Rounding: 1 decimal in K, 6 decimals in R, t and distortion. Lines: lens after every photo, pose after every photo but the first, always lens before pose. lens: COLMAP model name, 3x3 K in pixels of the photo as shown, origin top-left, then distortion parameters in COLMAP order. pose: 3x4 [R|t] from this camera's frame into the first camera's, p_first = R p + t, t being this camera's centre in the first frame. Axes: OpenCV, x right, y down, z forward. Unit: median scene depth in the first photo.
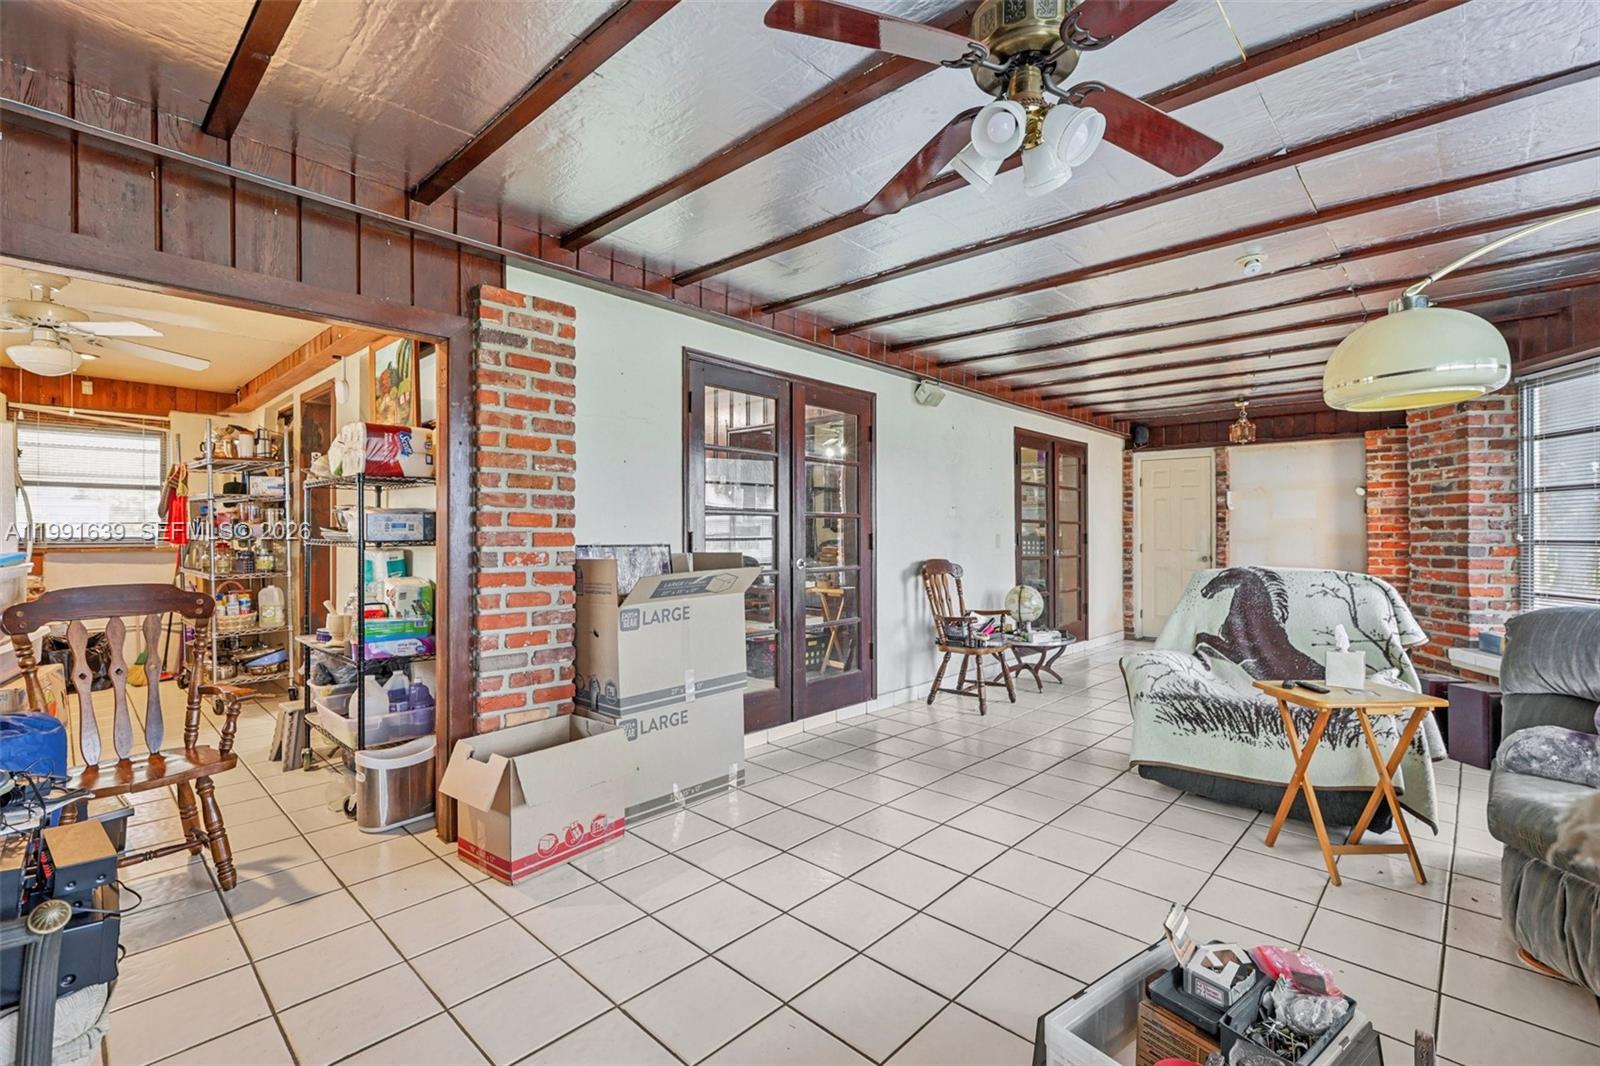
lens RADIAL K [[717.9, 0, 803.4], [0, 717.9, 533.1], [0, 0, 1]] dist [-0.000918, 0.001494]
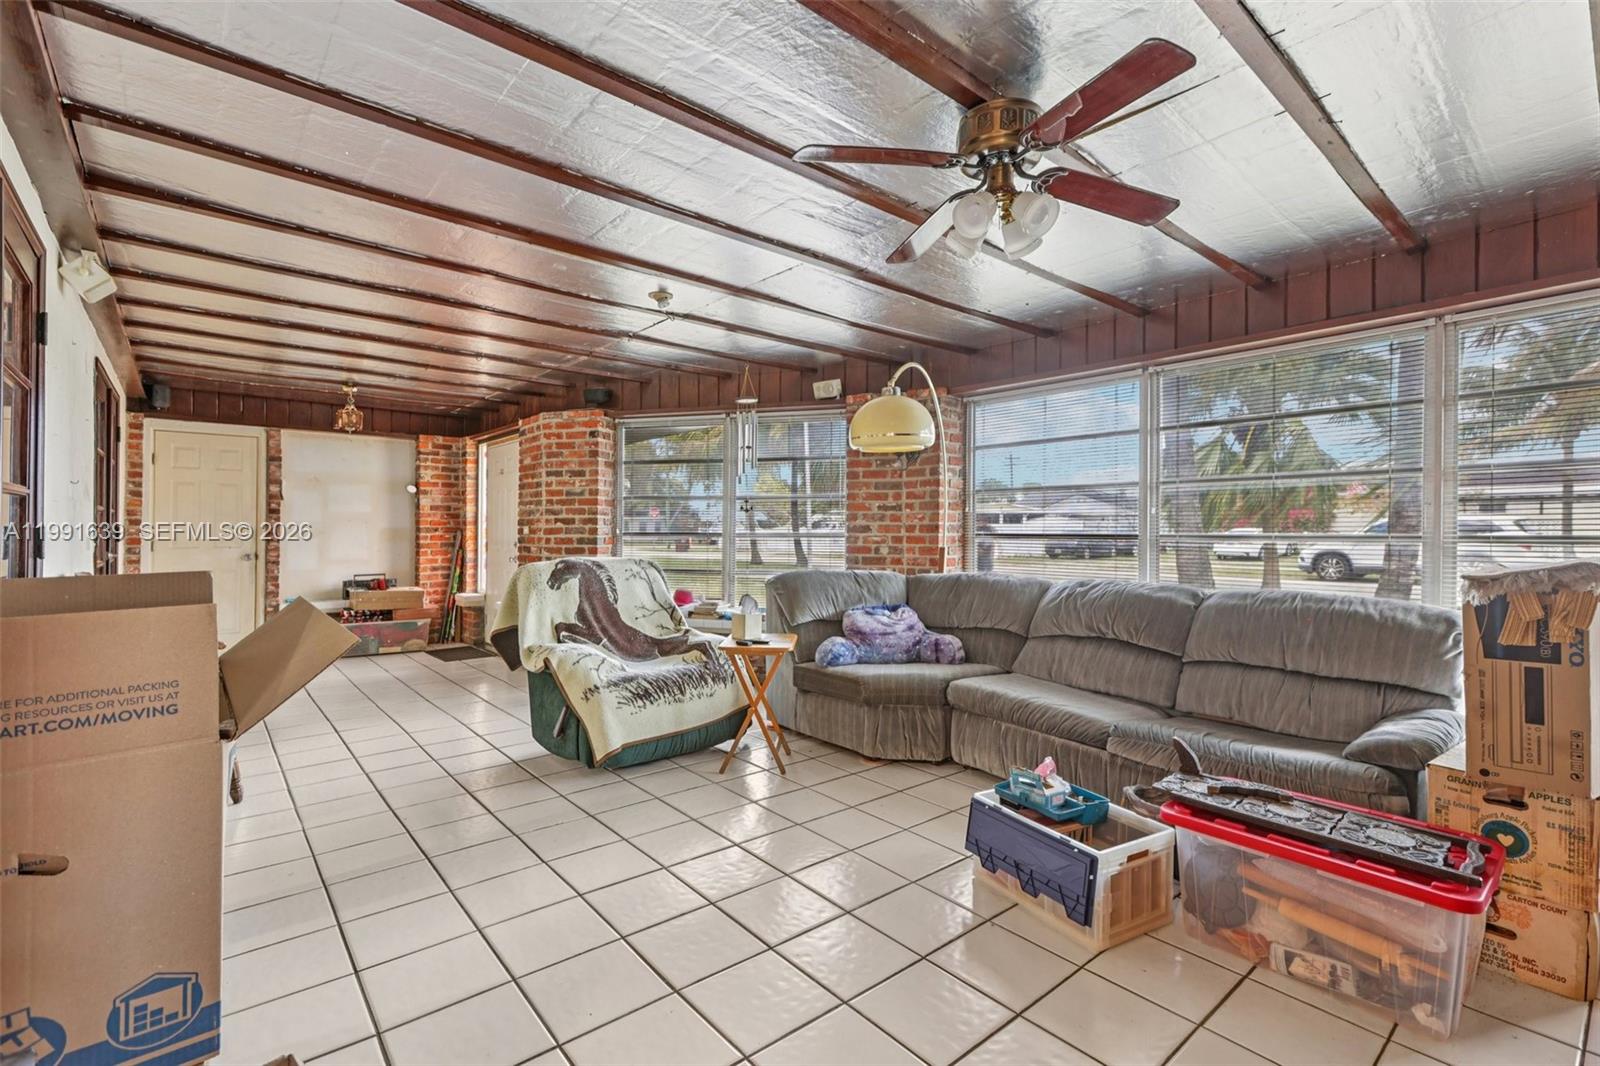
lens RADIAL K [[717.9, 0, 803.4], [0, 717.9, 533.1], [0, 0, 1]] dist [-0.000918, 0.001494]
pose [[0.111781, -0.005517, 0.993718, -0.357911], [-0.003270, 0.999977, 0.005919, 0.000761], [-0.993727, -0.003911, 0.111761, 0.428905]]
